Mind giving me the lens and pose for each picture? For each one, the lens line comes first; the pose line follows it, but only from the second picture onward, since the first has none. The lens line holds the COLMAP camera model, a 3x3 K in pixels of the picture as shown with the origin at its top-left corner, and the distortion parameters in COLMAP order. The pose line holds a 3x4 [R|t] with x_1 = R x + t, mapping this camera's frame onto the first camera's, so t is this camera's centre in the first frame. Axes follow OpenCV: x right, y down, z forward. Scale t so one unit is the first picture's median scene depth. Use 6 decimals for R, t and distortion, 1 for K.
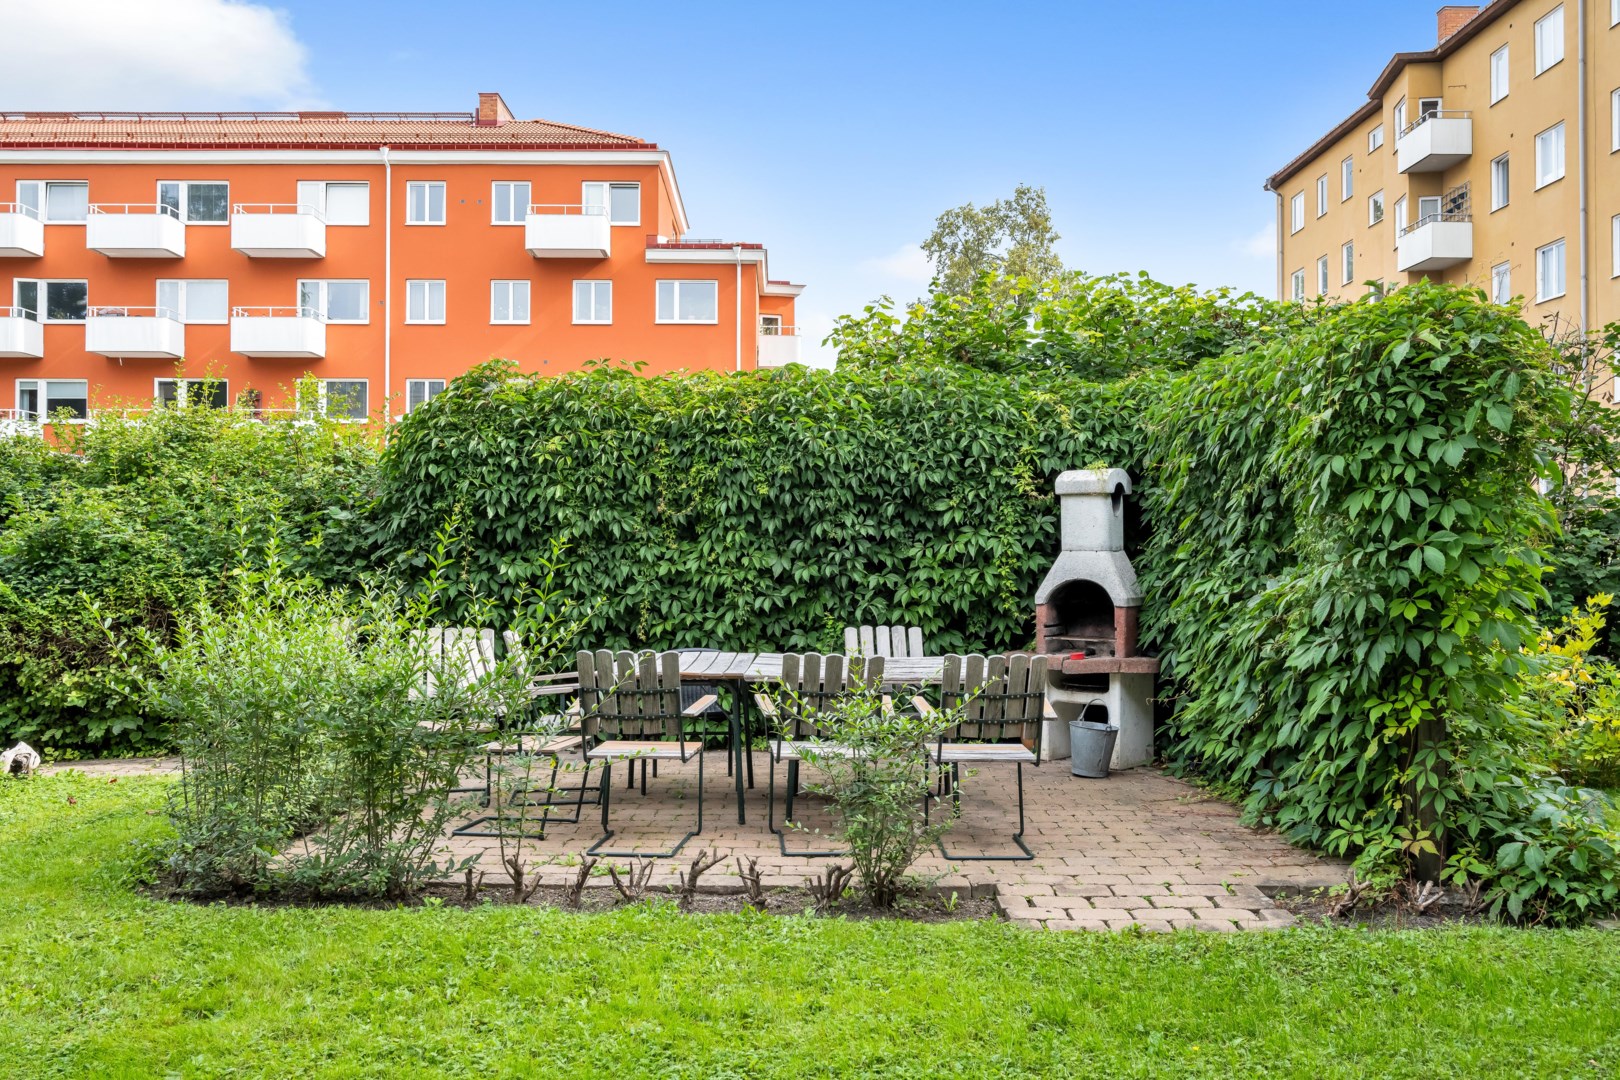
lens RADIAL K [[1369.2, 0, 808.5], [0, 1369.2, 539.0], [0, 0, 1]] dist [-0.009683, -0.001544]
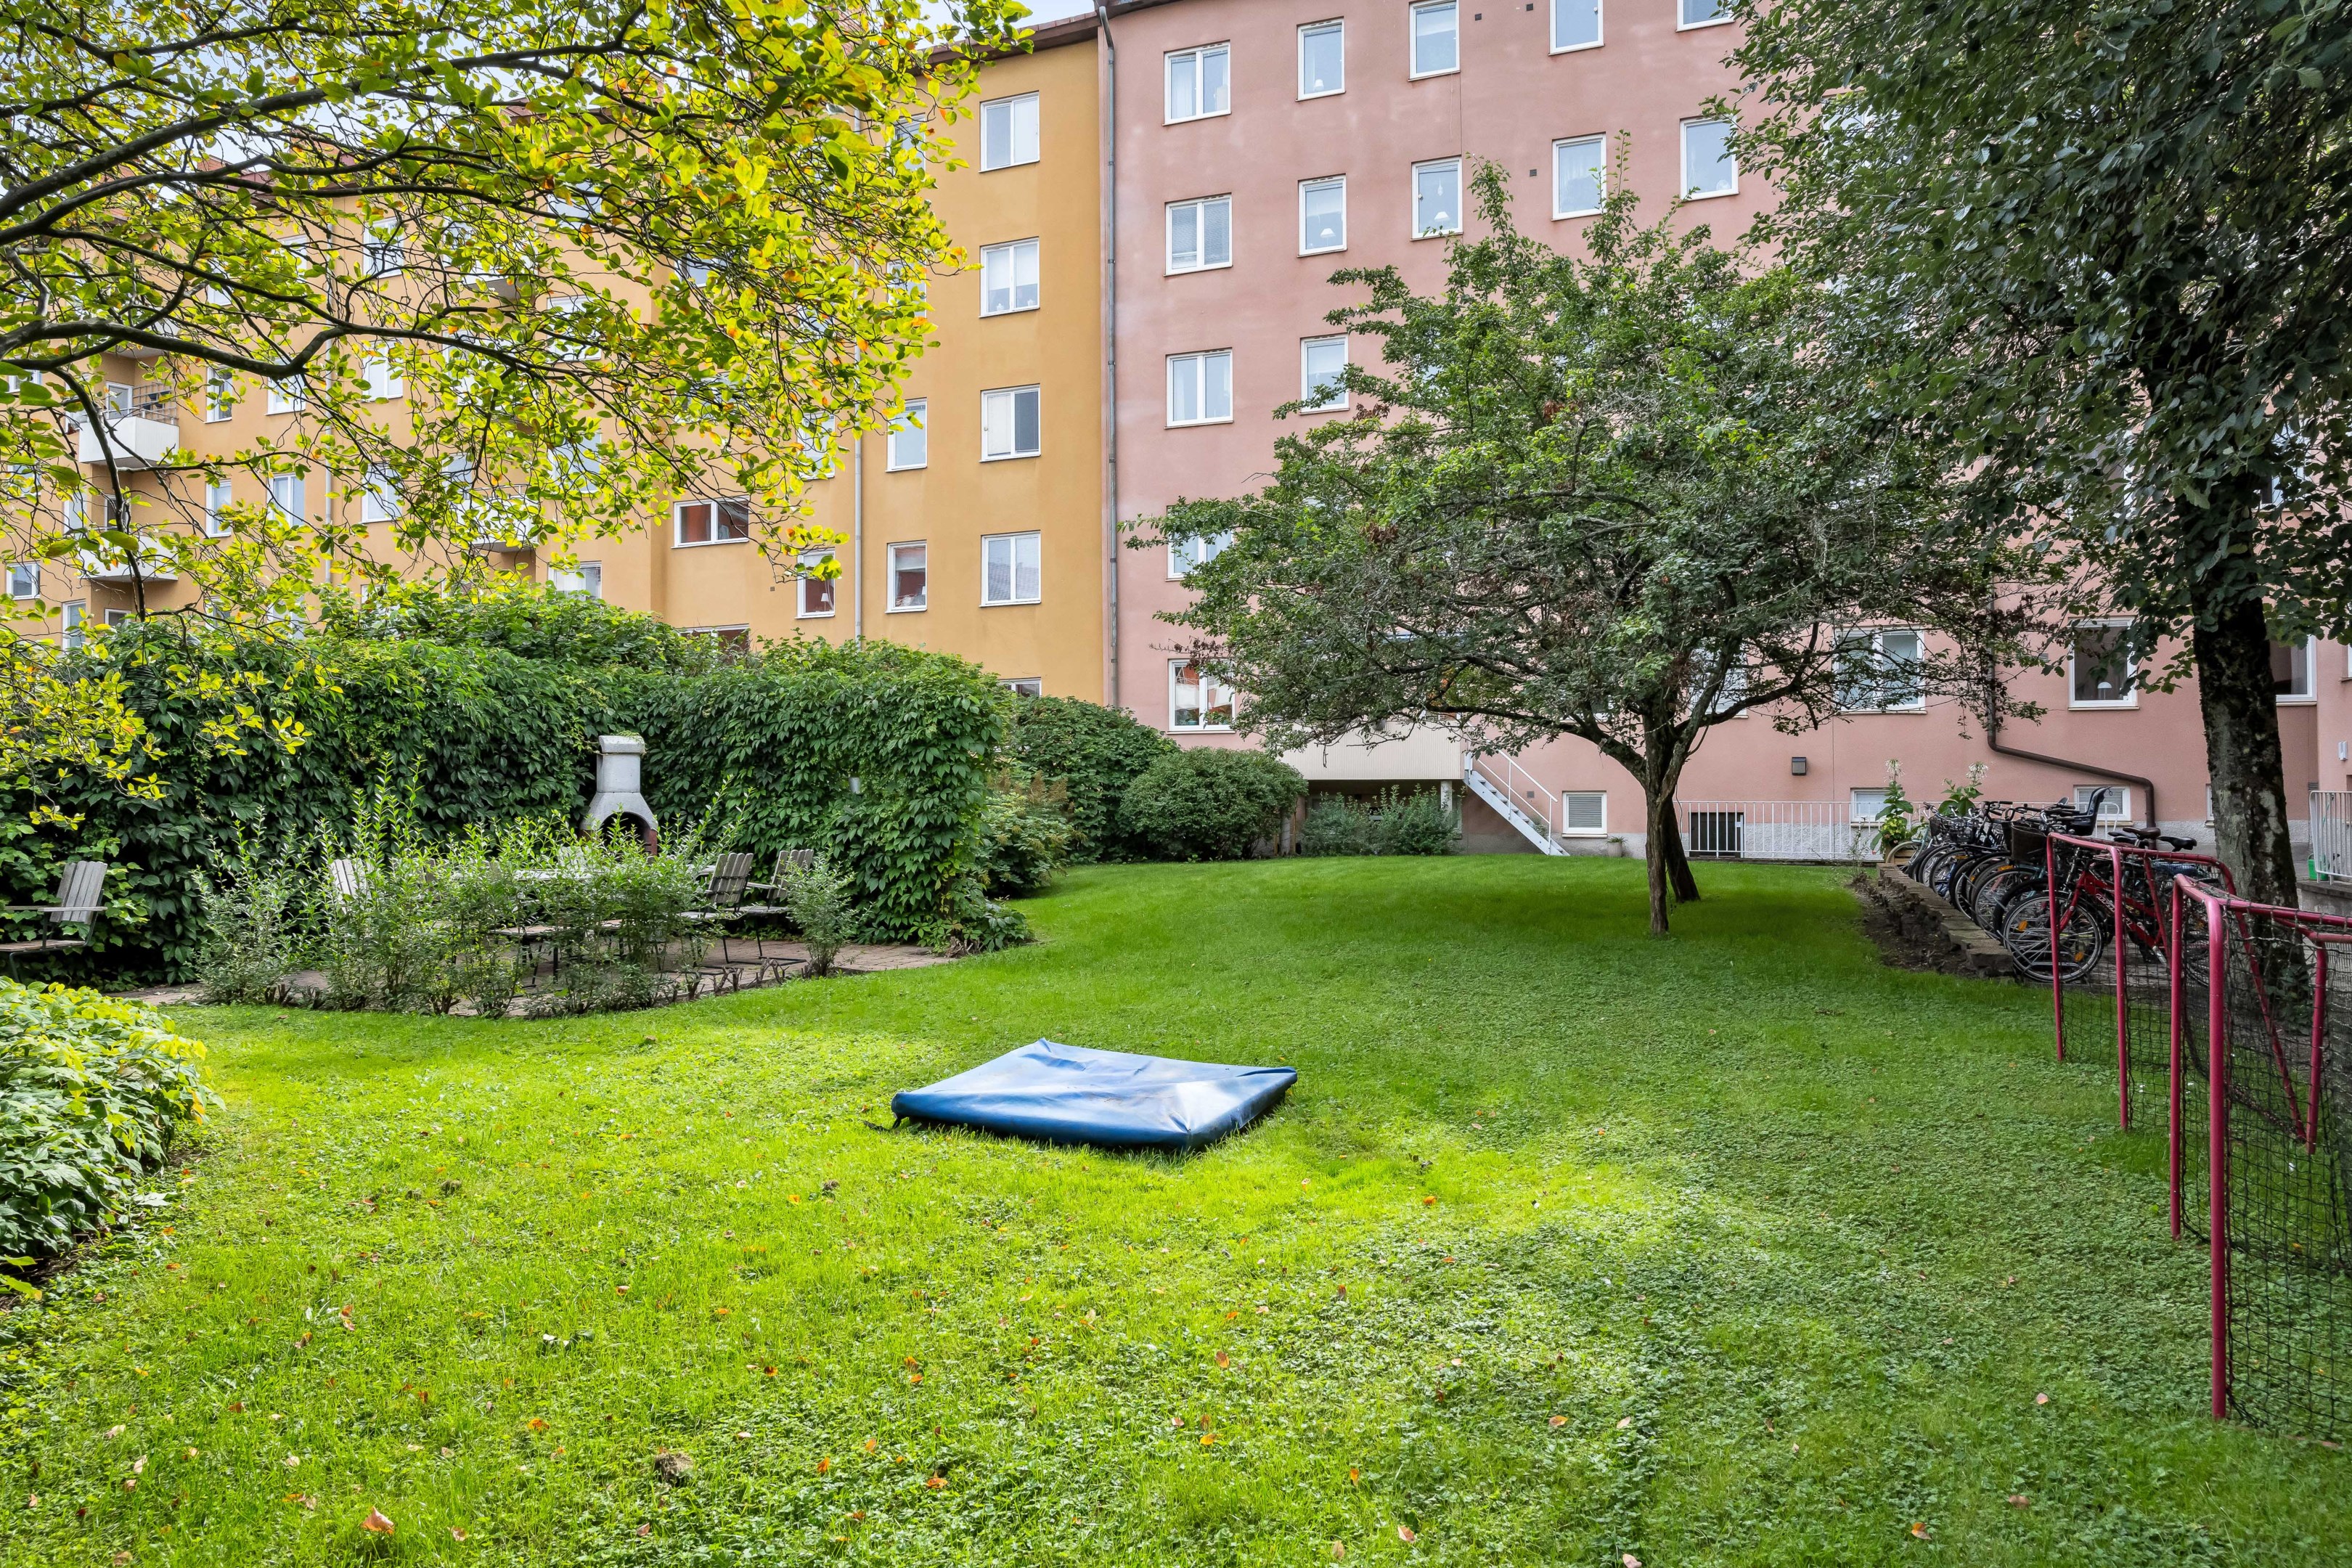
lens RADIAL K [[1659.7, 0, 1175.6], [0, 1659.7, 784.7], [0, 0, 1]] dist [0.000670, 0.001881]
pose [[0.407602, 0.002487, 0.913156, -1.155134], [-0.008212, 0.999966, 0.000942, -0.006419], [-0.913123, -0.007883, 0.407608, -0.246205]]
